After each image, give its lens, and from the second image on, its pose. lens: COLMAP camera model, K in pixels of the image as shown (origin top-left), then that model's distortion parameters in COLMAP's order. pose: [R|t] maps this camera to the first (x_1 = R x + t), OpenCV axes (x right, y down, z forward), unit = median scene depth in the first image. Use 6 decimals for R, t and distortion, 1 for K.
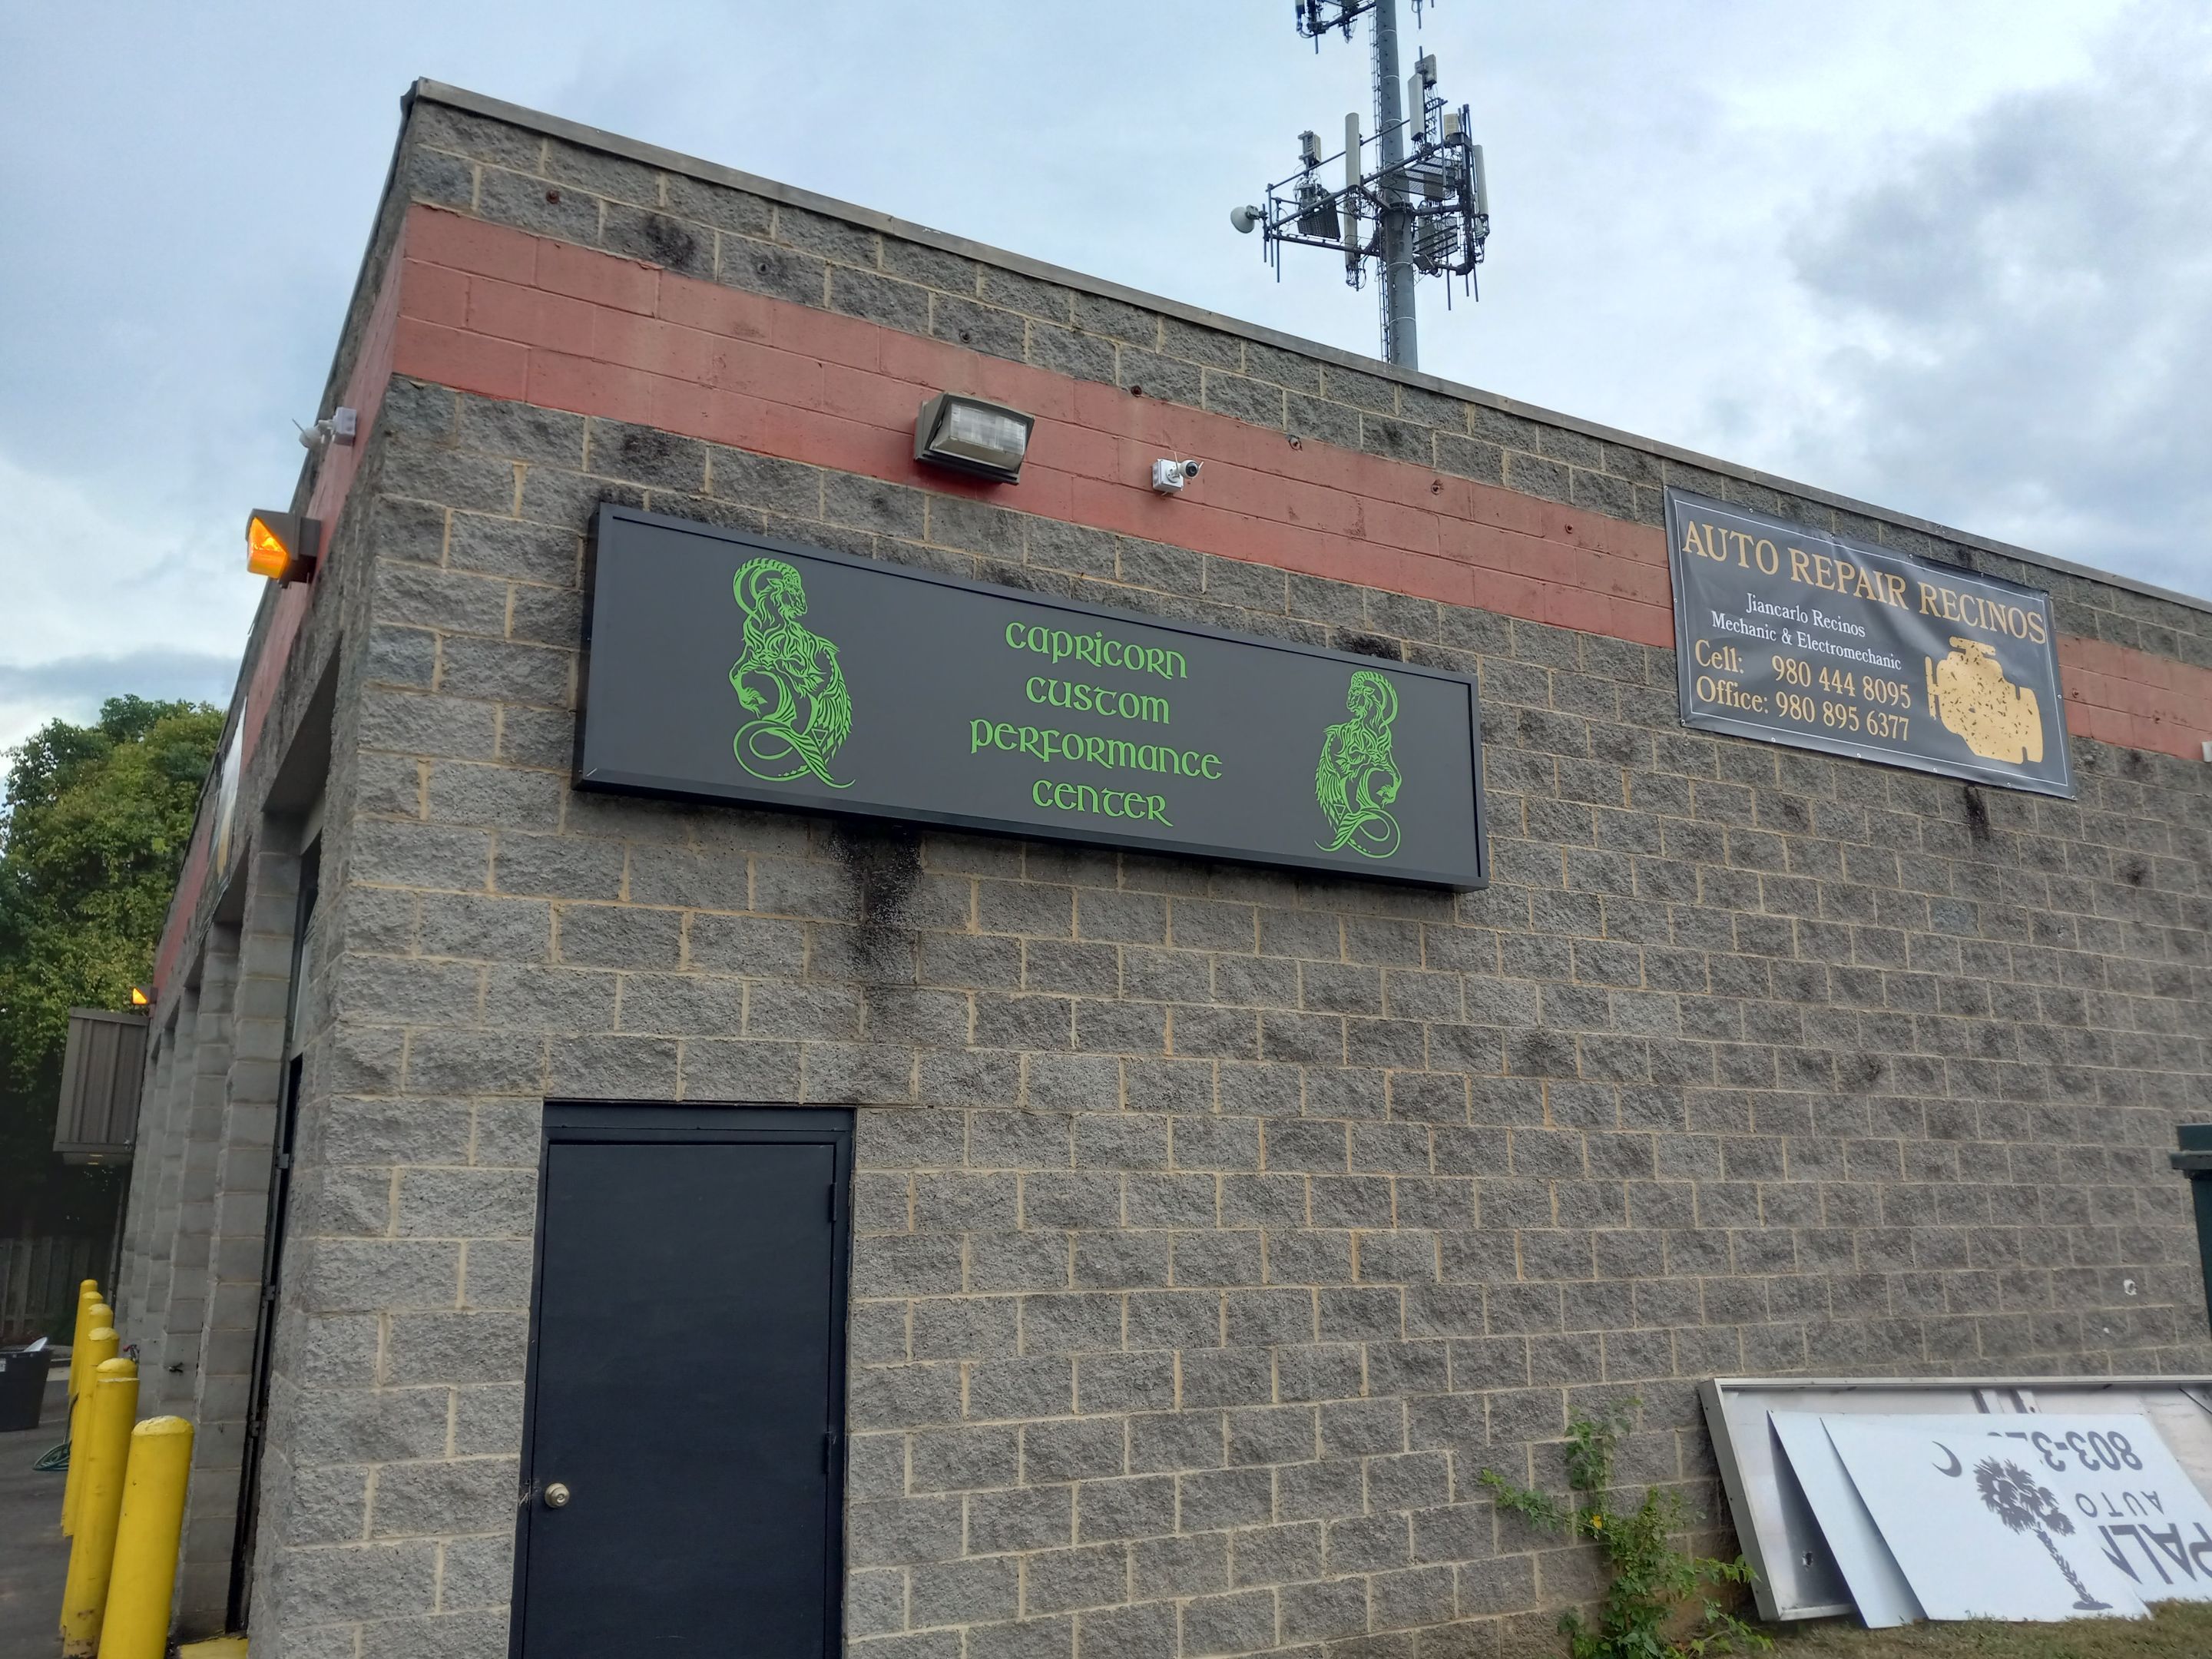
lens RADIAL K [[1717.2, 0, 1084.0], [0, 1717.2, 827.3], [0, 0, 1]] dist [-0.005864, 0.005876]
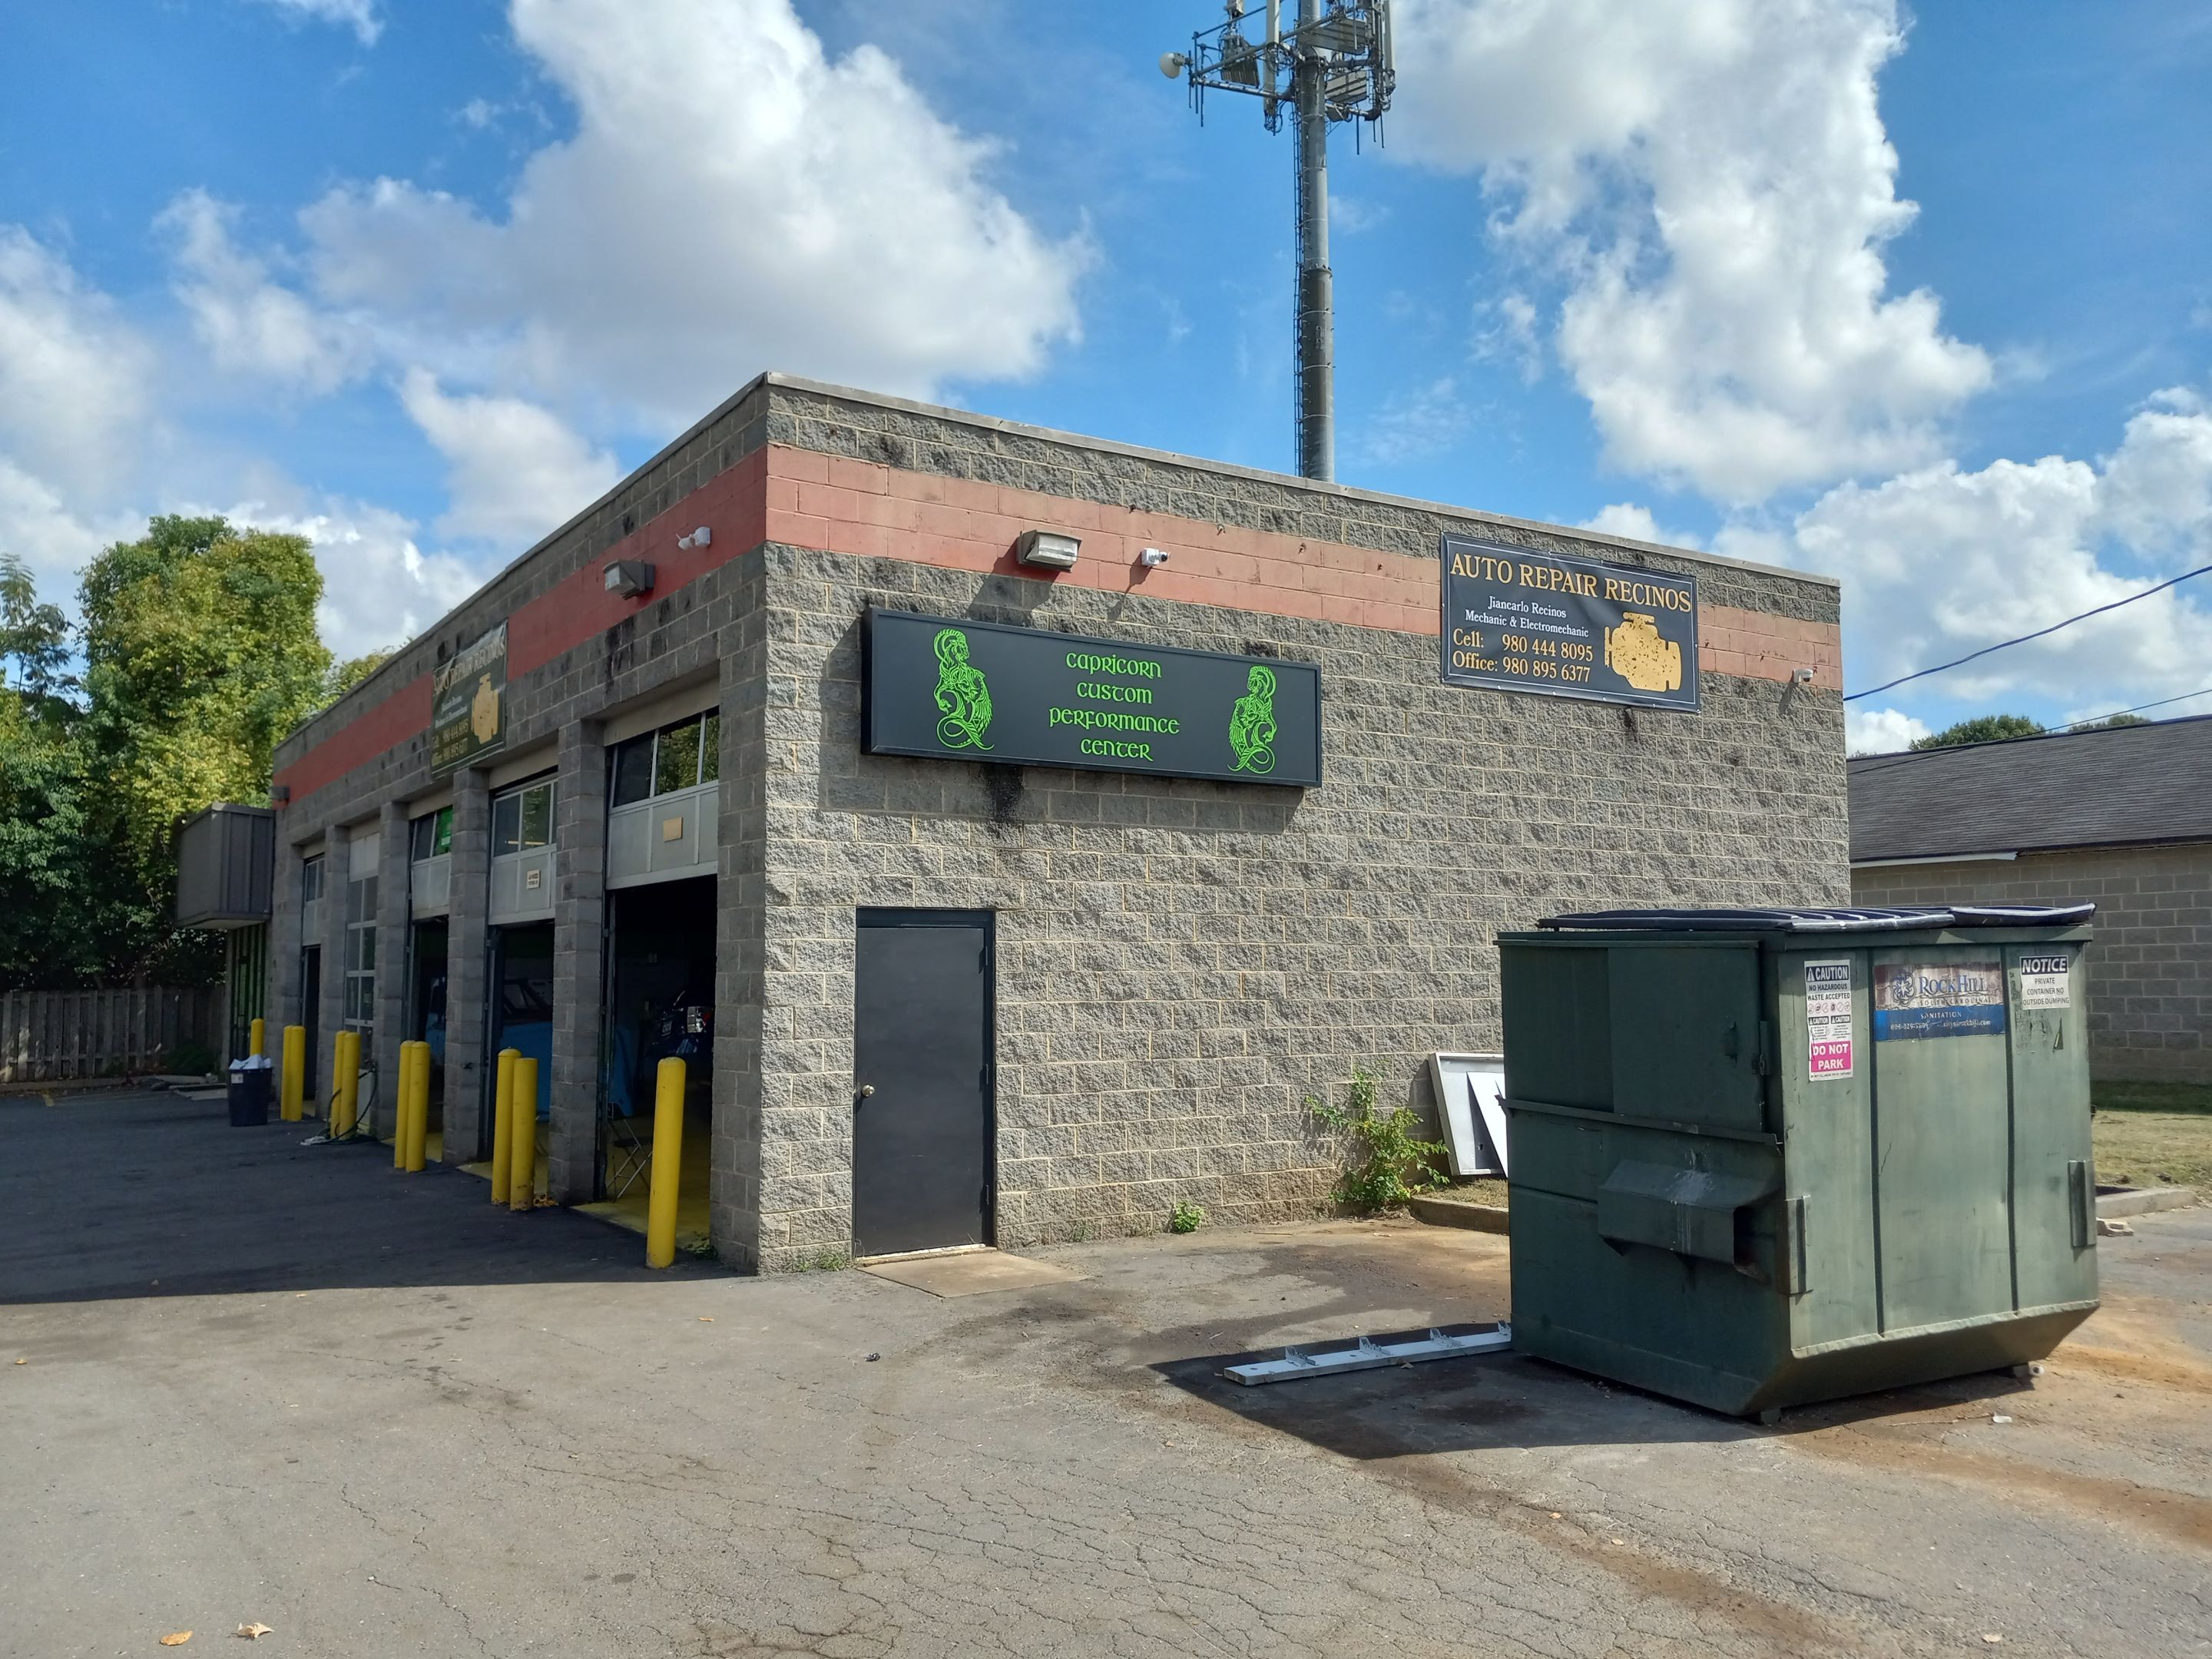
lens RADIAL K [[1717.2, 0, 1112.1], [0, 1717.2, 833.2], [0, 0, 1]] dist [-0.005864, 0.005876]
pose [[0.997307, 0.006943, 0.073015, -0.130329], [-0.017061, 0.990162, 0.138881, -0.184719], [-0.071332, -0.139753, 0.987614, -0.874692]]
